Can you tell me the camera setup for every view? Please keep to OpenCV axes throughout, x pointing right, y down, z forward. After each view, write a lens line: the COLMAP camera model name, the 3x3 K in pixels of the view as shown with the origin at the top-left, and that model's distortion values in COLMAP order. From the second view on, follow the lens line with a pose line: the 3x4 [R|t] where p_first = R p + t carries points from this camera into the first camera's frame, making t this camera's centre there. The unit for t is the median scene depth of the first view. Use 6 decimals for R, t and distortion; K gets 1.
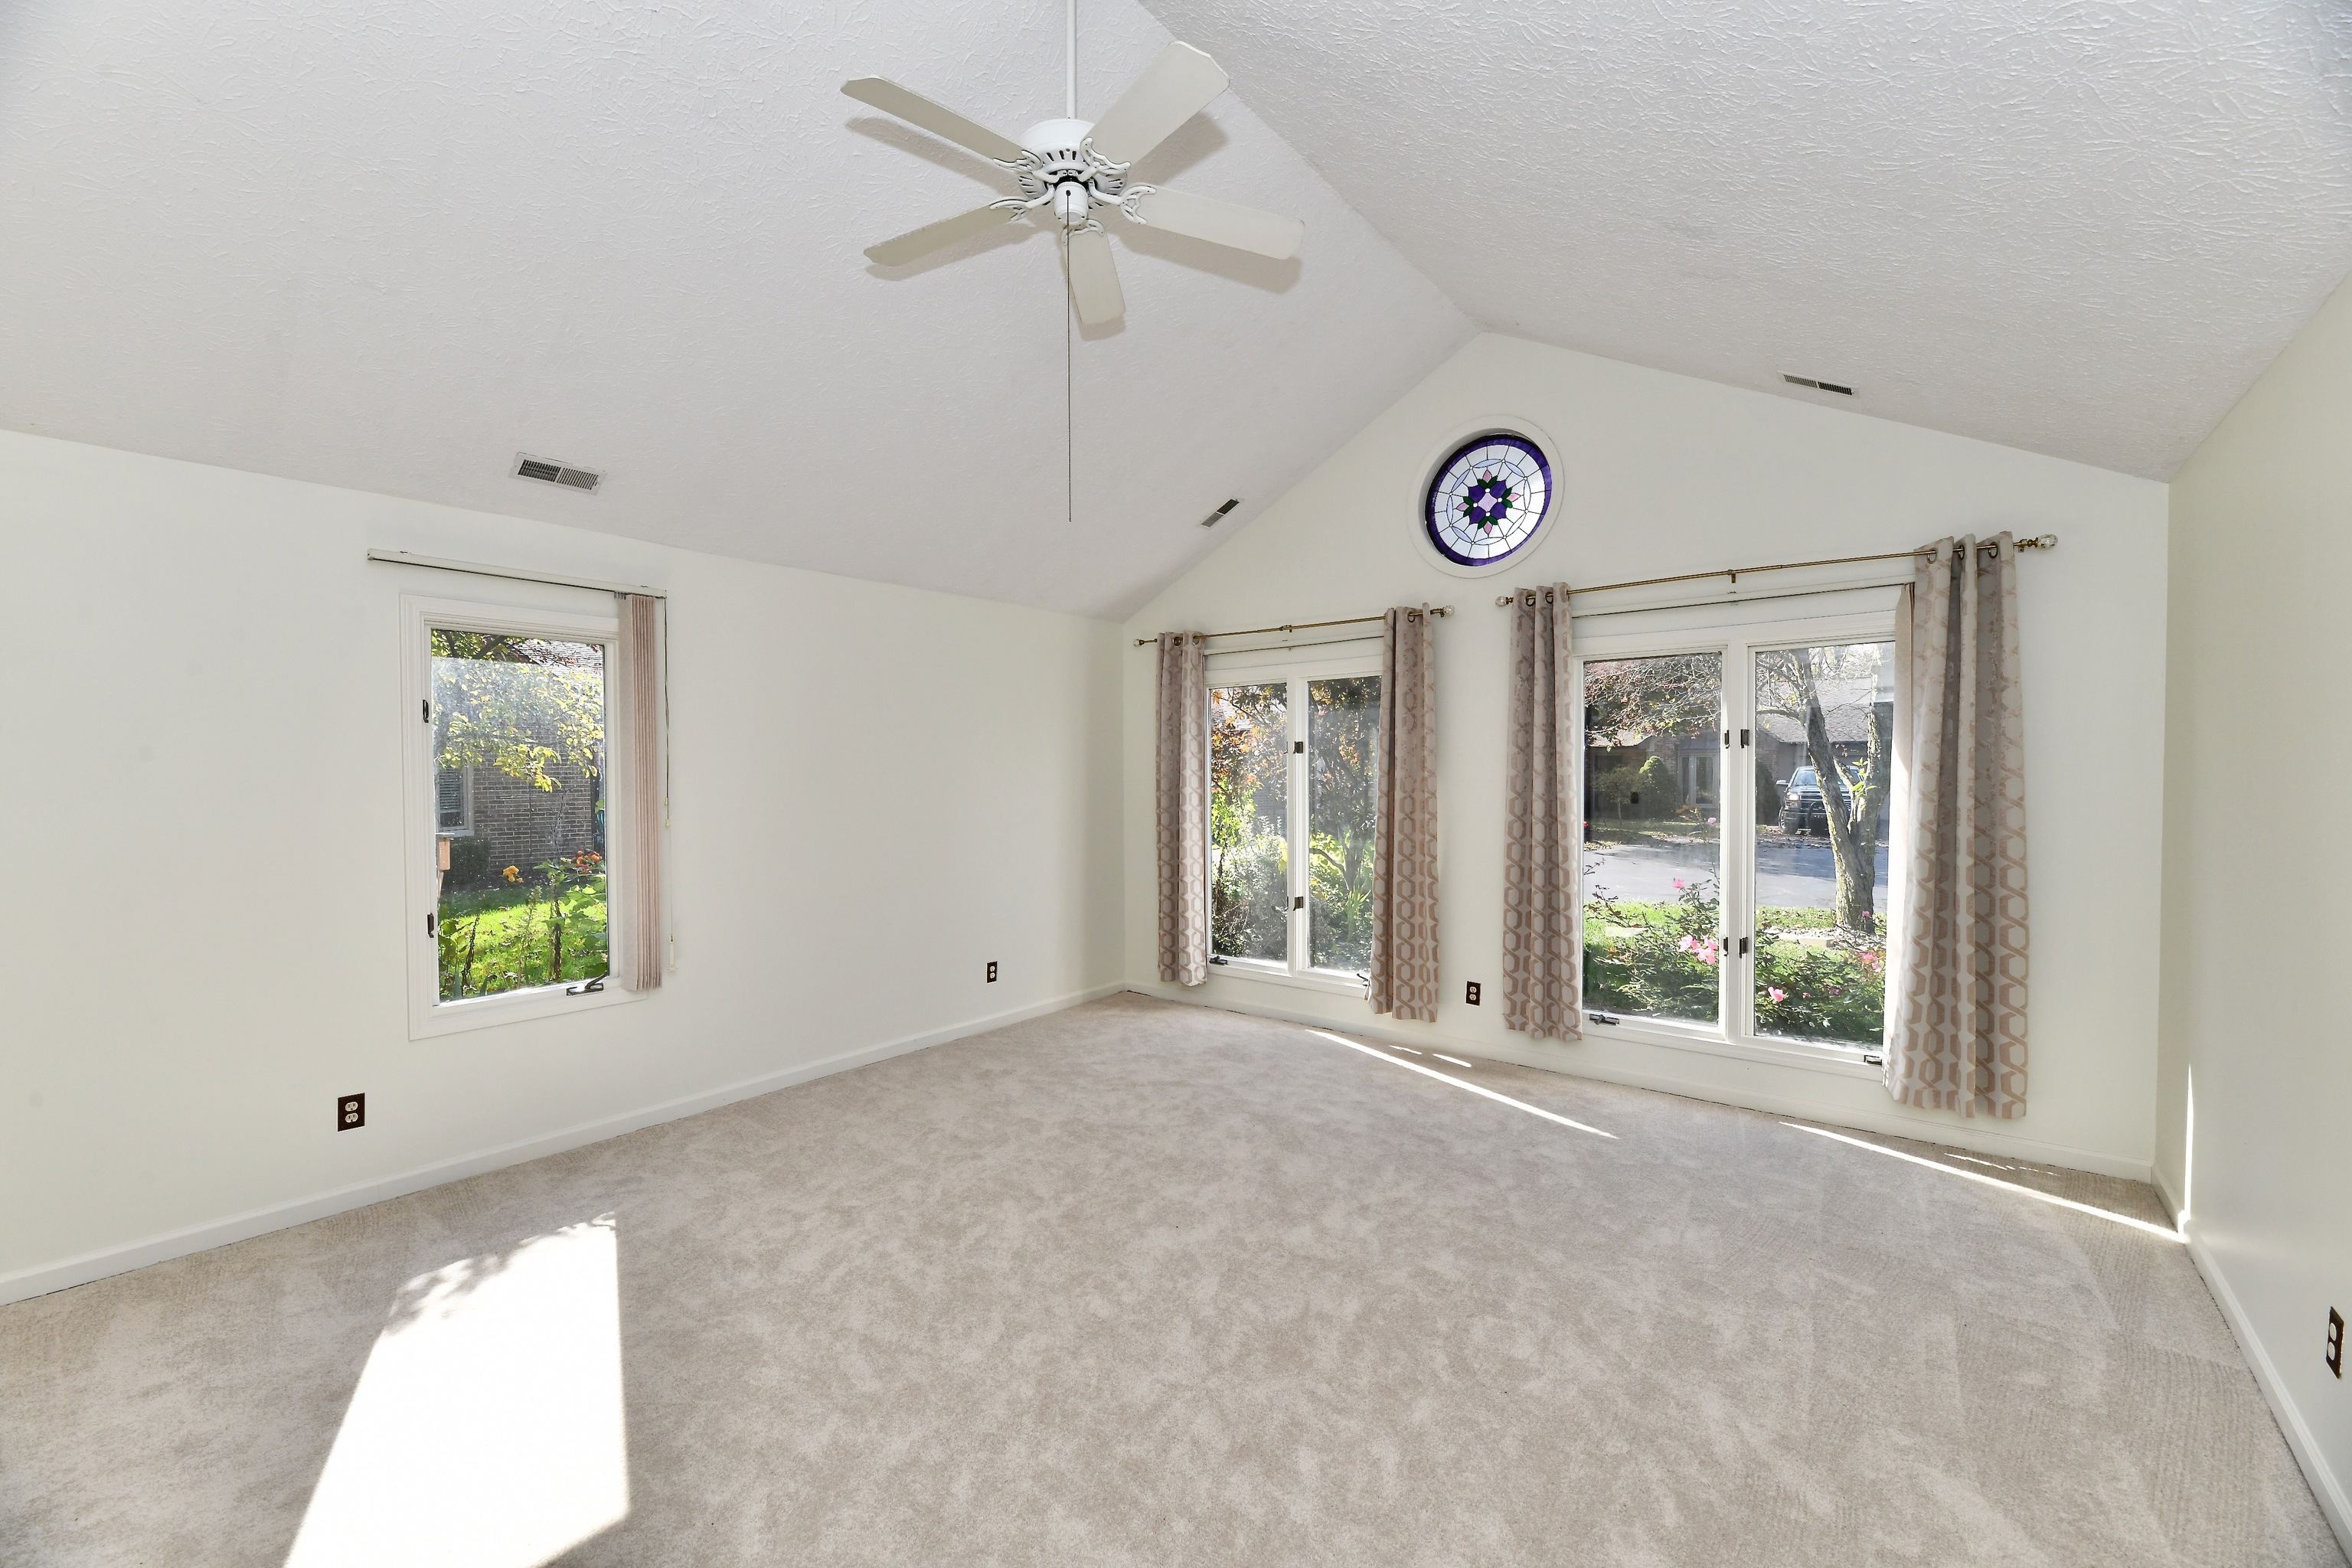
lens RADIAL K [[940.7, 0, 1168.6], [0, 940.7, 791.8], [0, 0, 1]] dist [0.001992, -0.004959]
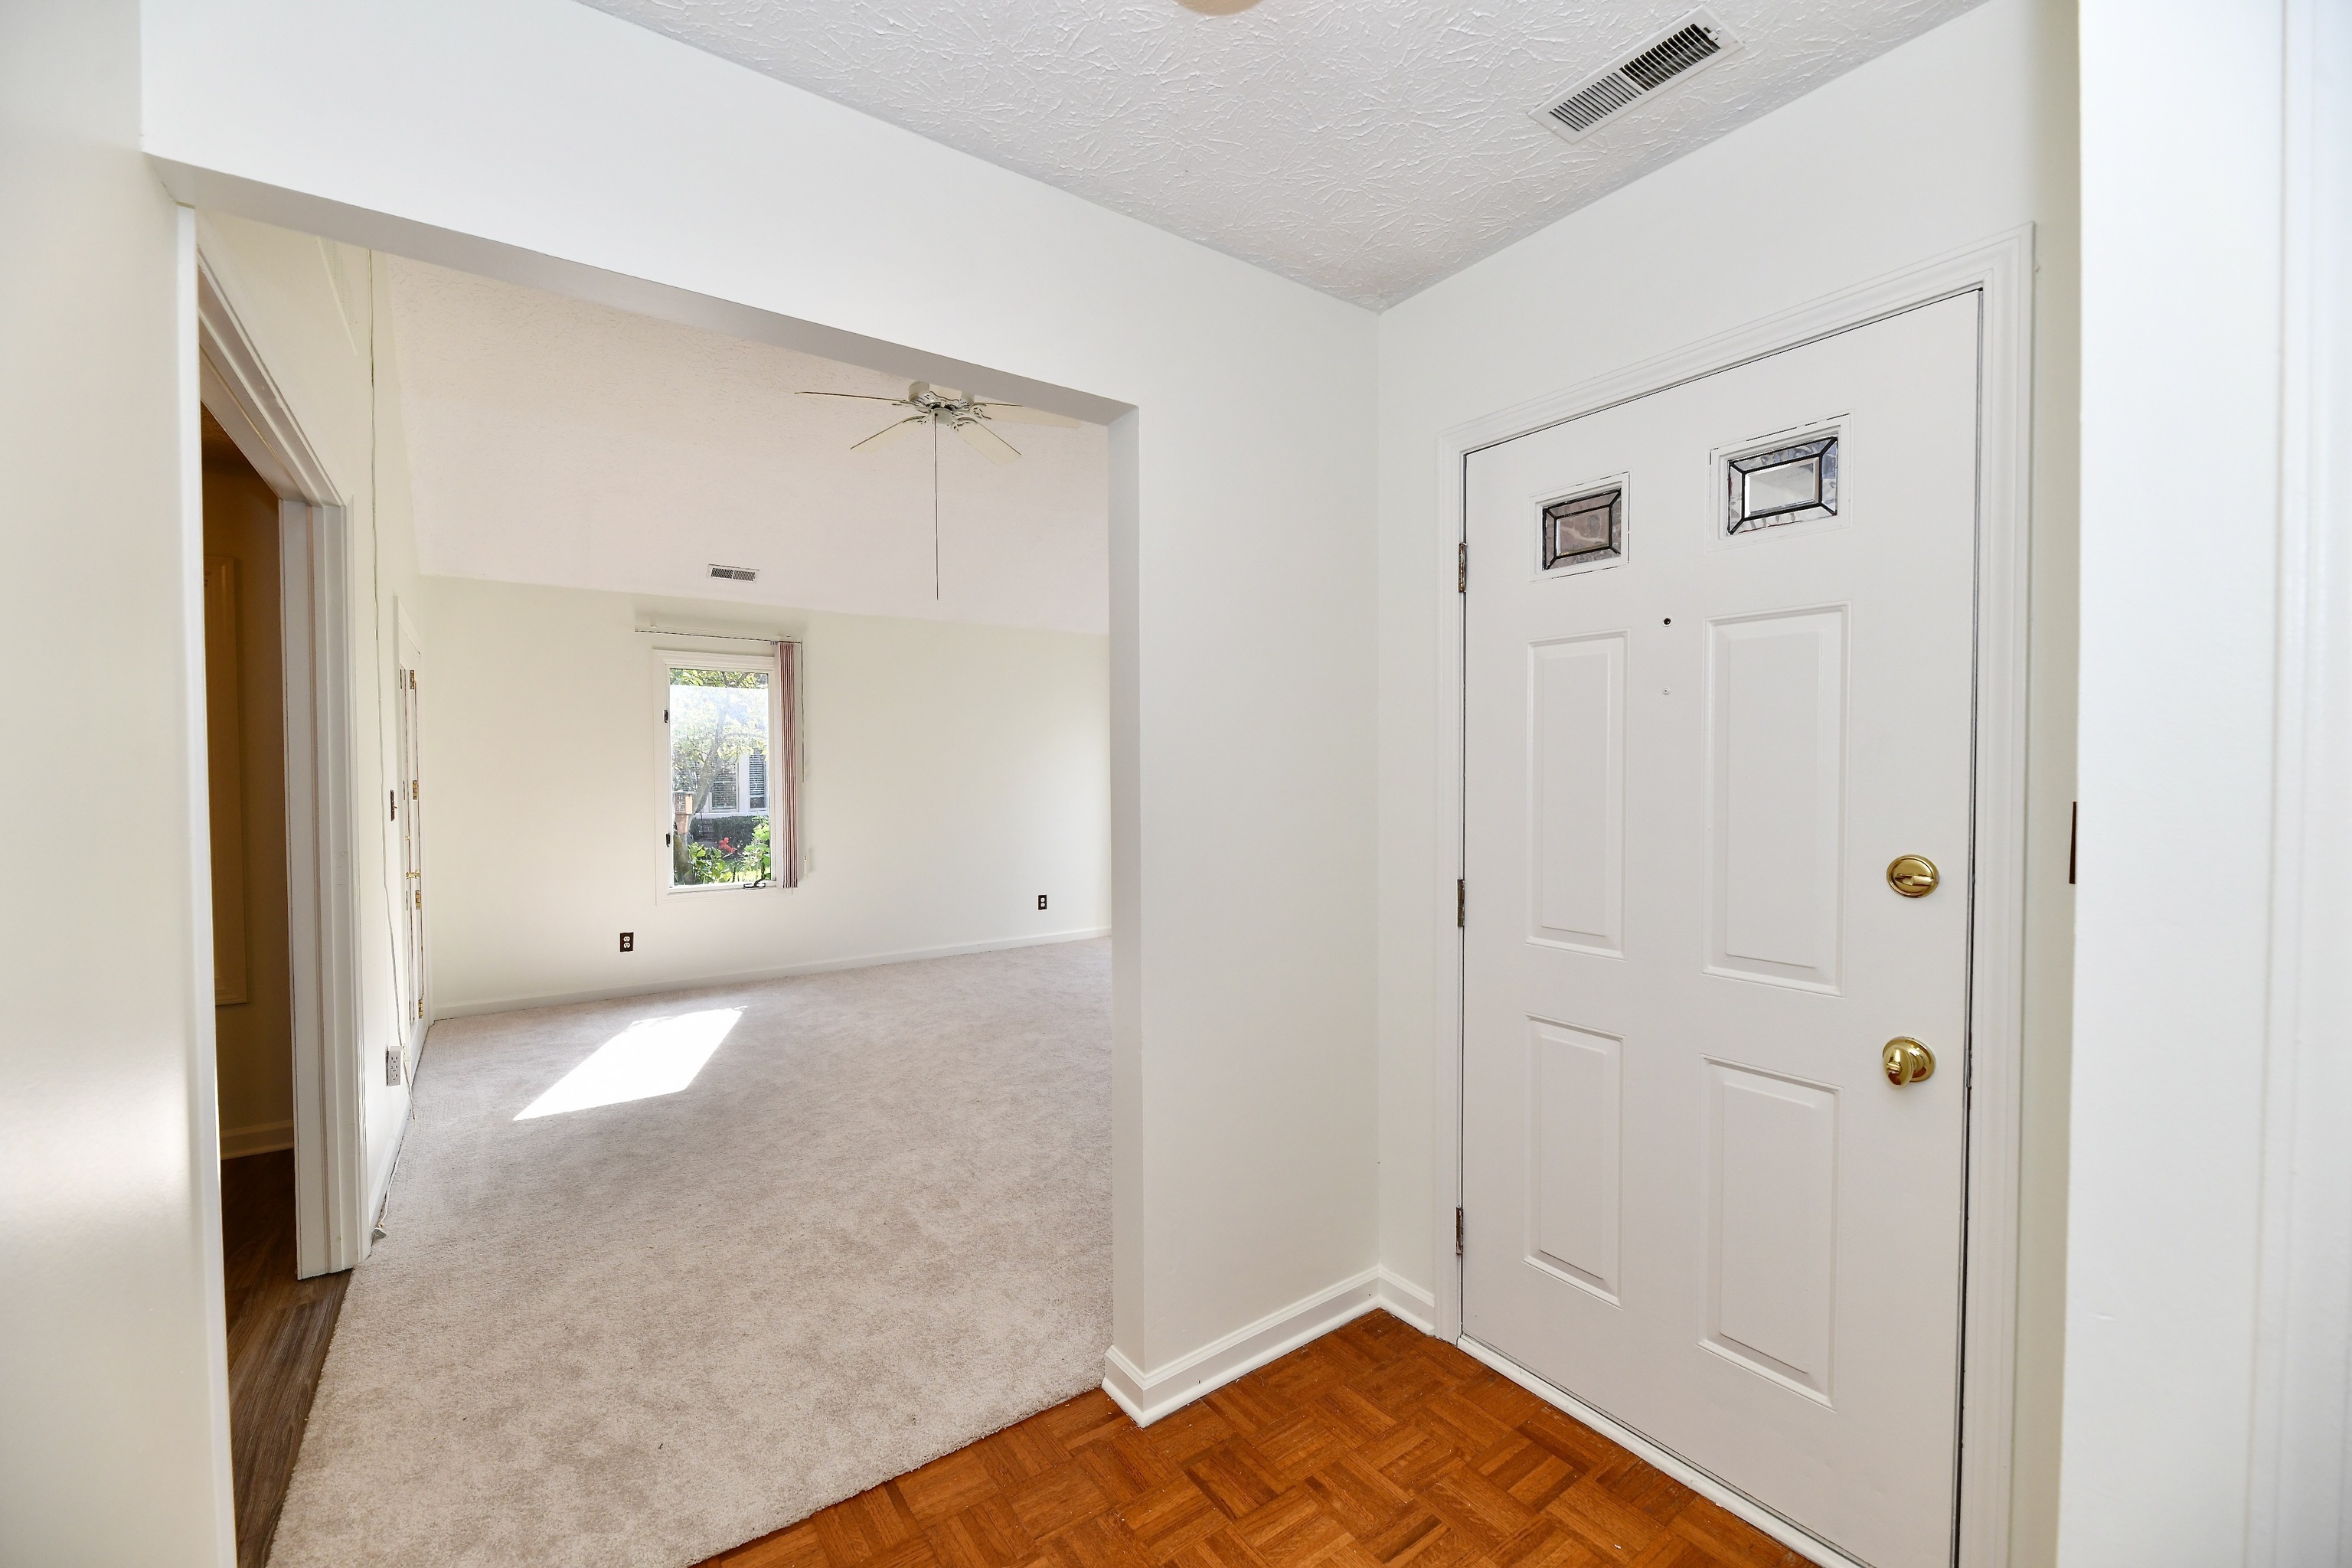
lens RADIAL K [[940.7, 0, 1168.6], [0, 940.7, 791.8], [0, 0, 1]] dist [0.001992, -0.004959]
pose [[0.962422, 0.004451, -0.271522, 0.414039], [-0.004799, 0.999988, -0.000619, 0.036988], [0.271516, 0.001898, 0.962432, -0.301093]]
